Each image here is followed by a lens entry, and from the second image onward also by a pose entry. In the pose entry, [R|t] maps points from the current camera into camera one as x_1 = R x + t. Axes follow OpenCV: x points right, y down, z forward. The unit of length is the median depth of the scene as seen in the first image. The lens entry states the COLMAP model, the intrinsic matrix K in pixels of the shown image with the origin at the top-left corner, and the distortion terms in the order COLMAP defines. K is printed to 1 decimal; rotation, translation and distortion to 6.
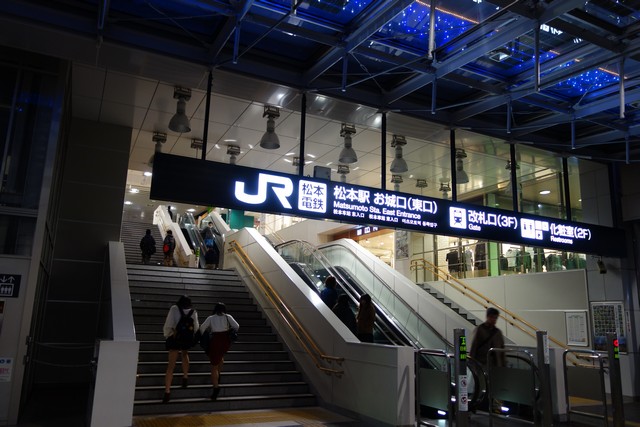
lens RADIAL K [[506.8, 0, 320.6], [0, 506.8, 212.8], [0, 0, 1]] dist [0.002476, 0.007797]
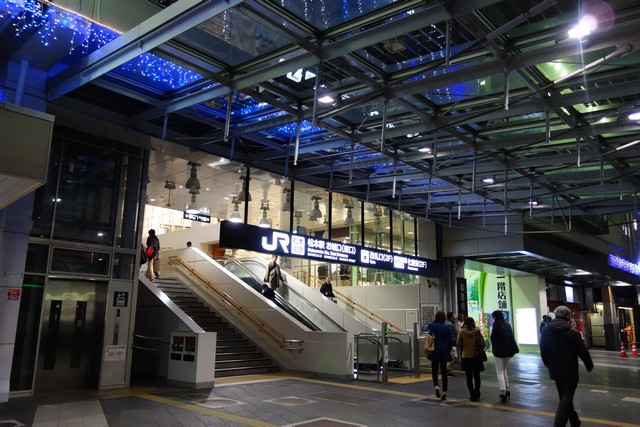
lens RADIAL K [[506.8, 0, 320.0], [0, 506.8, 214.0], [0, 0, 1]] dist [0.002476, 0.007797]
pose [[0.930134, 0.060729, 0.362165, -0.491332], [-0.065684, 0.997840, 0.001373, -0.124374], [-0.361299, -0.025066, 0.932113, -0.516892]]
